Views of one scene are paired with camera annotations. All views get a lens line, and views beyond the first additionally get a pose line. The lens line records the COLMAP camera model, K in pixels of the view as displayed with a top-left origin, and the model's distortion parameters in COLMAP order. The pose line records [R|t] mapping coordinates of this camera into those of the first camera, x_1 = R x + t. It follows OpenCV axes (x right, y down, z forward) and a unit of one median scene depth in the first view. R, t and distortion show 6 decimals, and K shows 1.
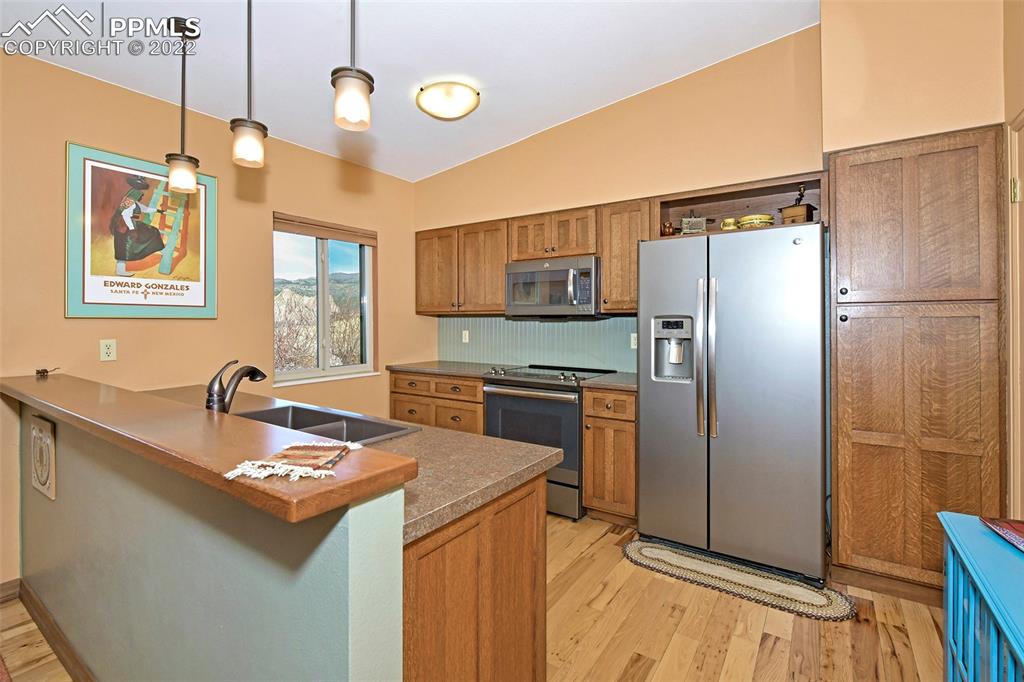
lens RADIAL K [[466.7, 0, 514.1], [0, 466.7, 323.1], [0, 0, 1]] dist [-0.021303, -0.000611]
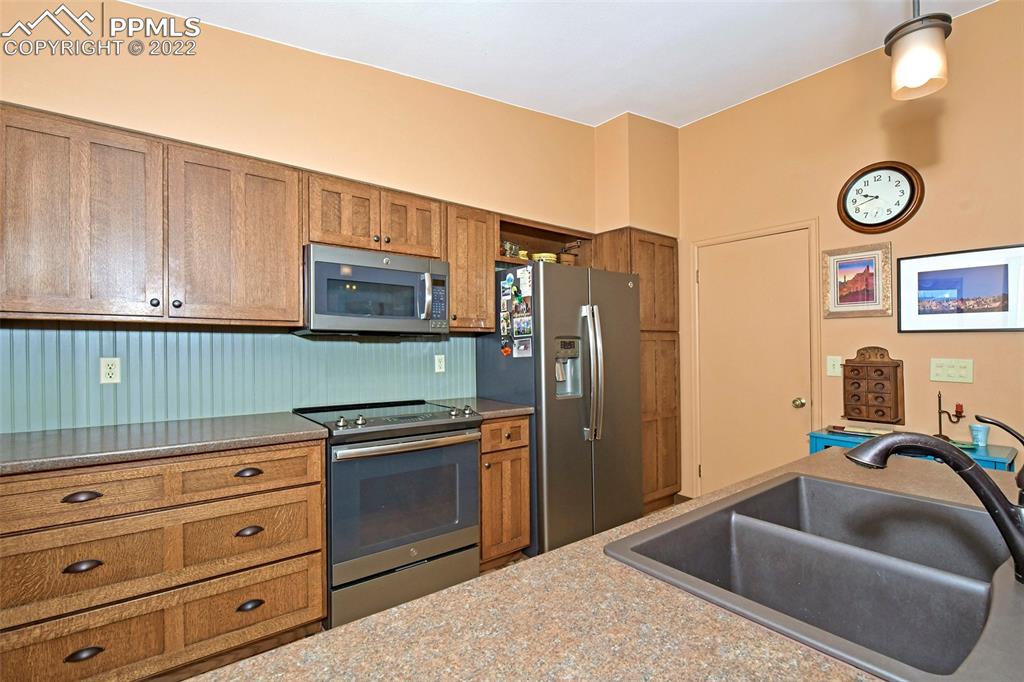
lens RADIAL K [[469.7, 0, 516.3], [0, 469.7, 344.6], [0, 0, 1]] dist [0.000278, -0.000028]
pose [[0.294916, 0.005995, 0.955504, -0.628593], [0.001539, 0.999976, -0.006749, 0.008692], [-0.955522, 0.003461, 0.294900, 0.686264]]
